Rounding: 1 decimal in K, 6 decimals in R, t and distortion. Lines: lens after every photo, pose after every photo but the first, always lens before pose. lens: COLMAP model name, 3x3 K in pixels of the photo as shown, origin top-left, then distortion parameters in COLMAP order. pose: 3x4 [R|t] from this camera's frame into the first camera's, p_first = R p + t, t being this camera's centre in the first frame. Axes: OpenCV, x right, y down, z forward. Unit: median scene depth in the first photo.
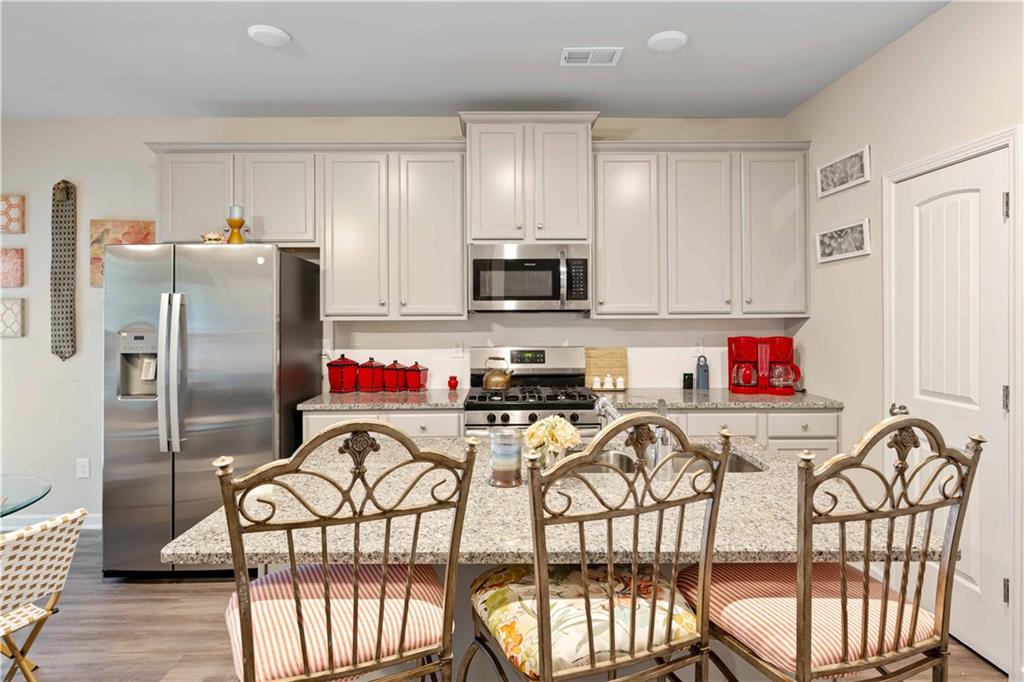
lens RADIAL K [[551.8, 0, 511.0], [0, 551.8, 319.6], [0, 0, 1]] dist [0.001078, 0.000147]
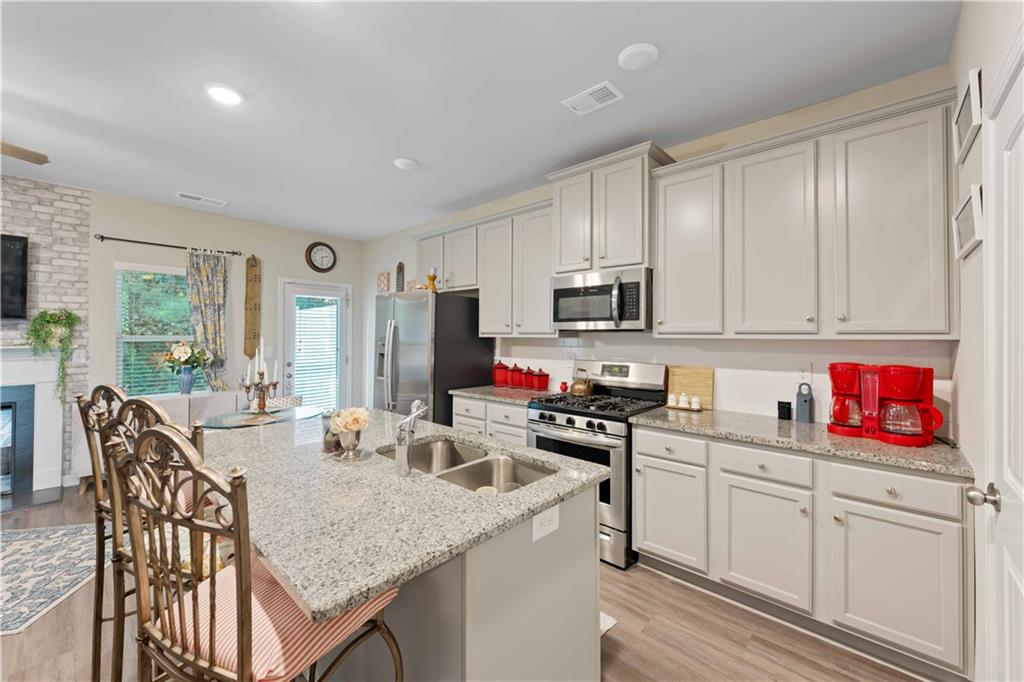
lens RADIAL K [[408.6, 0, 512.5], [0, 408.6, 332.5], [0, 0, 1]] dist [-0.001874, -0.000115]
pose [[0.732348, 0.003558, -0.680921, 0.469485], [-0.012478, 0.999889, -0.008196, -0.001824], [0.680816, 0.014499, 0.732311, 0.242058]]
